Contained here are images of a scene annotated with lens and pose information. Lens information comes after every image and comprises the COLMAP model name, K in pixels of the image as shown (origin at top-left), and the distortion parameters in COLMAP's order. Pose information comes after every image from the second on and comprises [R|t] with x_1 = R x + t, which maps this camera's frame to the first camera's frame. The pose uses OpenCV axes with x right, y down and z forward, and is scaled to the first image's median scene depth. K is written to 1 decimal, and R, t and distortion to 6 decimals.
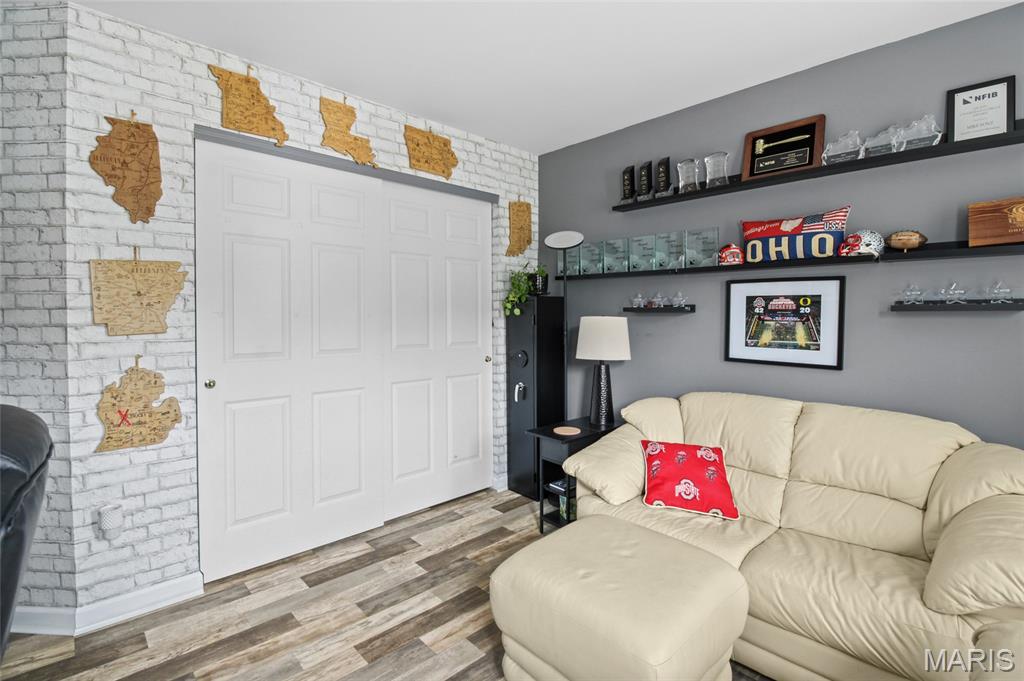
lens RADIAL K [[480.4, 0, 520.7], [0, 480.4, 321.5], [0, 0, 1]] dist [0.001802, -0.014255]
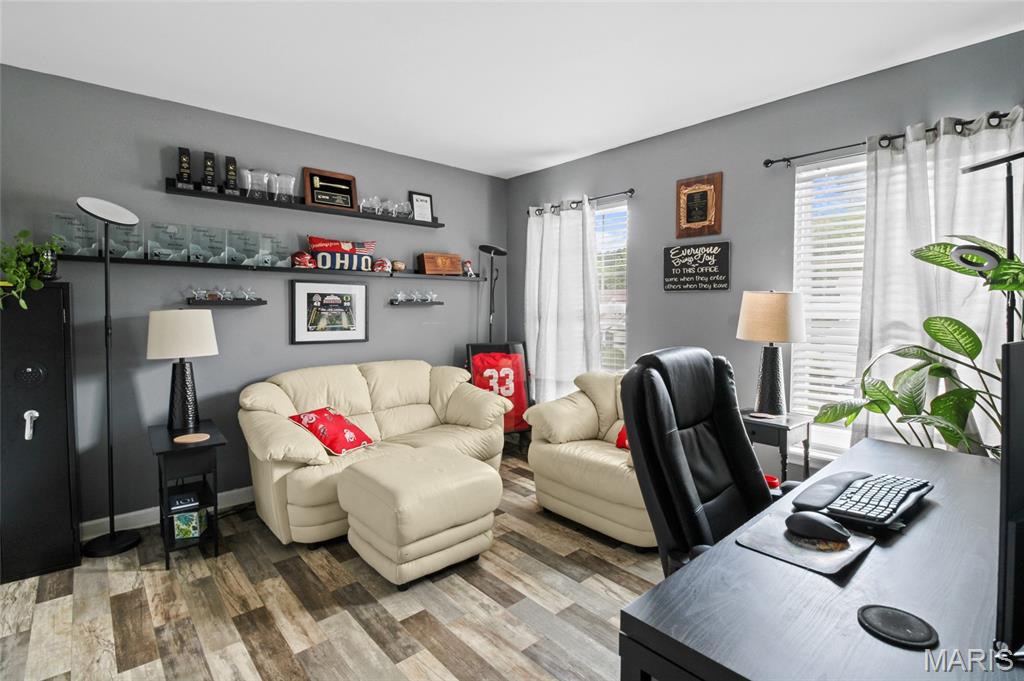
lens RADIAL K [[480.4, 0, 520.7], [0, 480.4, 321.5], [0, 0, 1]] dist [0.001802, -0.014255]
pose [[0.024999, -0.028943, 0.999268, -0.849640], [0.018599, 0.999421, 0.028482, -0.001927], [-0.999514, 0.017873, 0.025523, 0.405064]]
